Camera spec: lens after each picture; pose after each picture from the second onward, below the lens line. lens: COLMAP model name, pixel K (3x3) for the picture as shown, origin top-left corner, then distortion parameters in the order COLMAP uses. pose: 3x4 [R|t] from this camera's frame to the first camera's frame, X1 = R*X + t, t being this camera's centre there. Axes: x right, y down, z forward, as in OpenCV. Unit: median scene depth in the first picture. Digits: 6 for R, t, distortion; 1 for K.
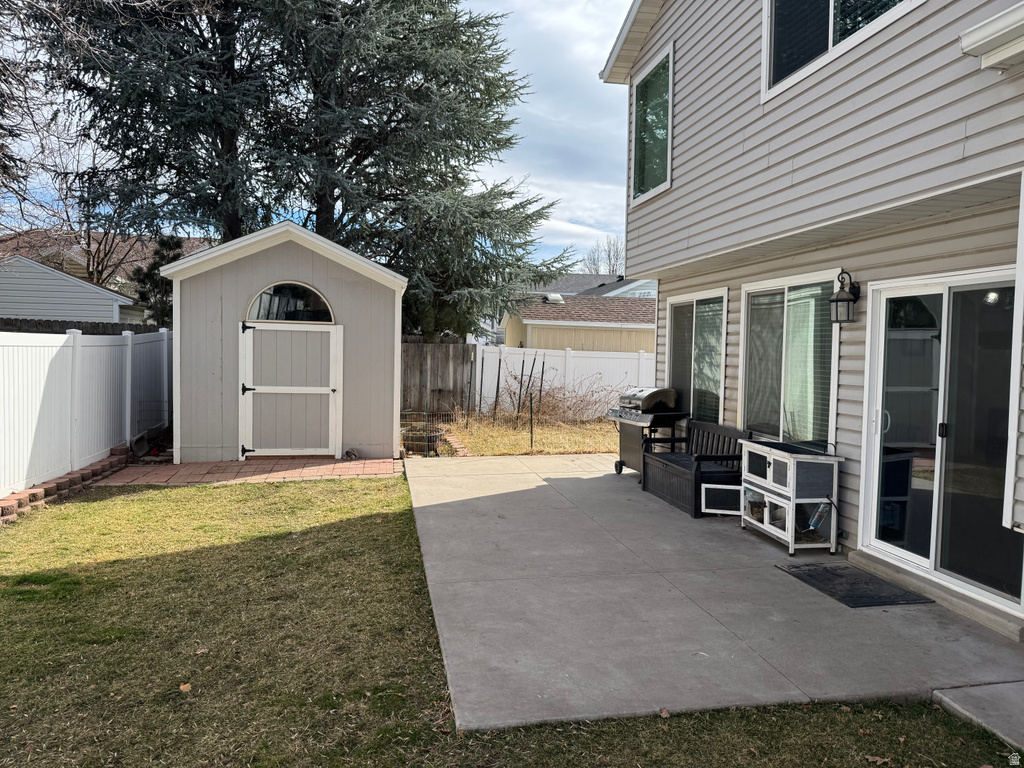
lens RADIAL K [[714.5, 0, 512.0], [0, 714.5, 384.0], [0, 0, 1]] dist [0.114777, -0.176851]
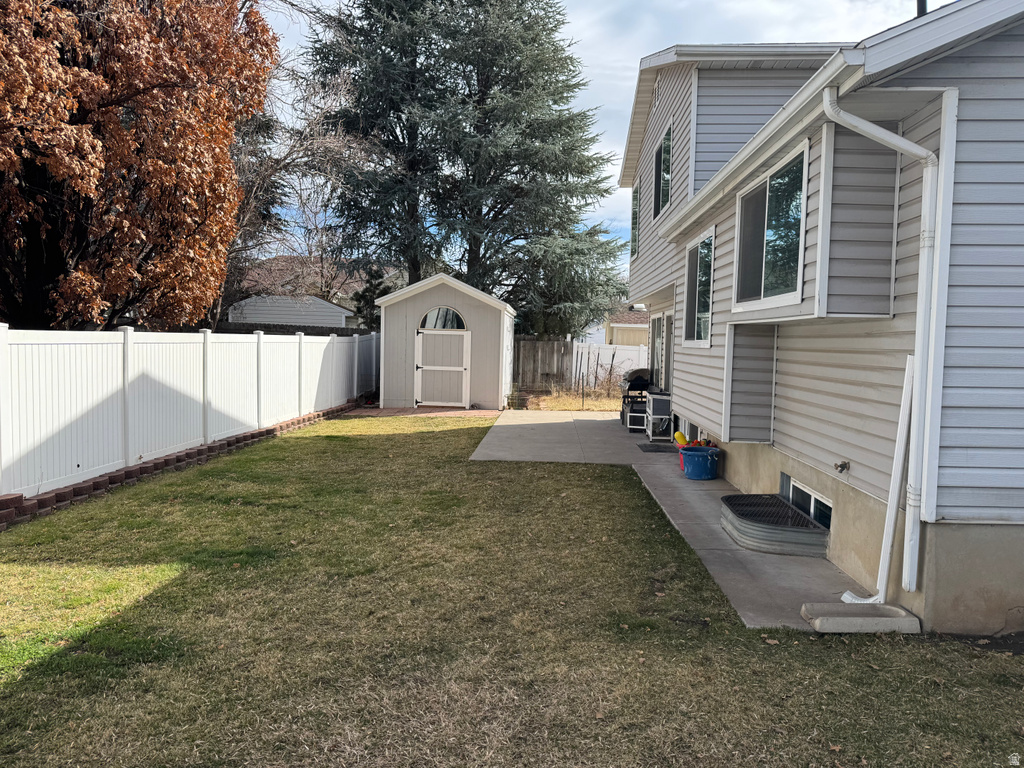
lens RADIAL K [[714.5, 0, 512.0], [0, 714.5, 384.0], [0, 0, 1]] dist [0.114777, -0.176851]
pose [[0.972279, 0.018505, -0.233090, 0.243895], [-0.017110, 0.999822, 0.008007, 0.027585], [0.233197, -0.003796, 0.972422, -0.597629]]
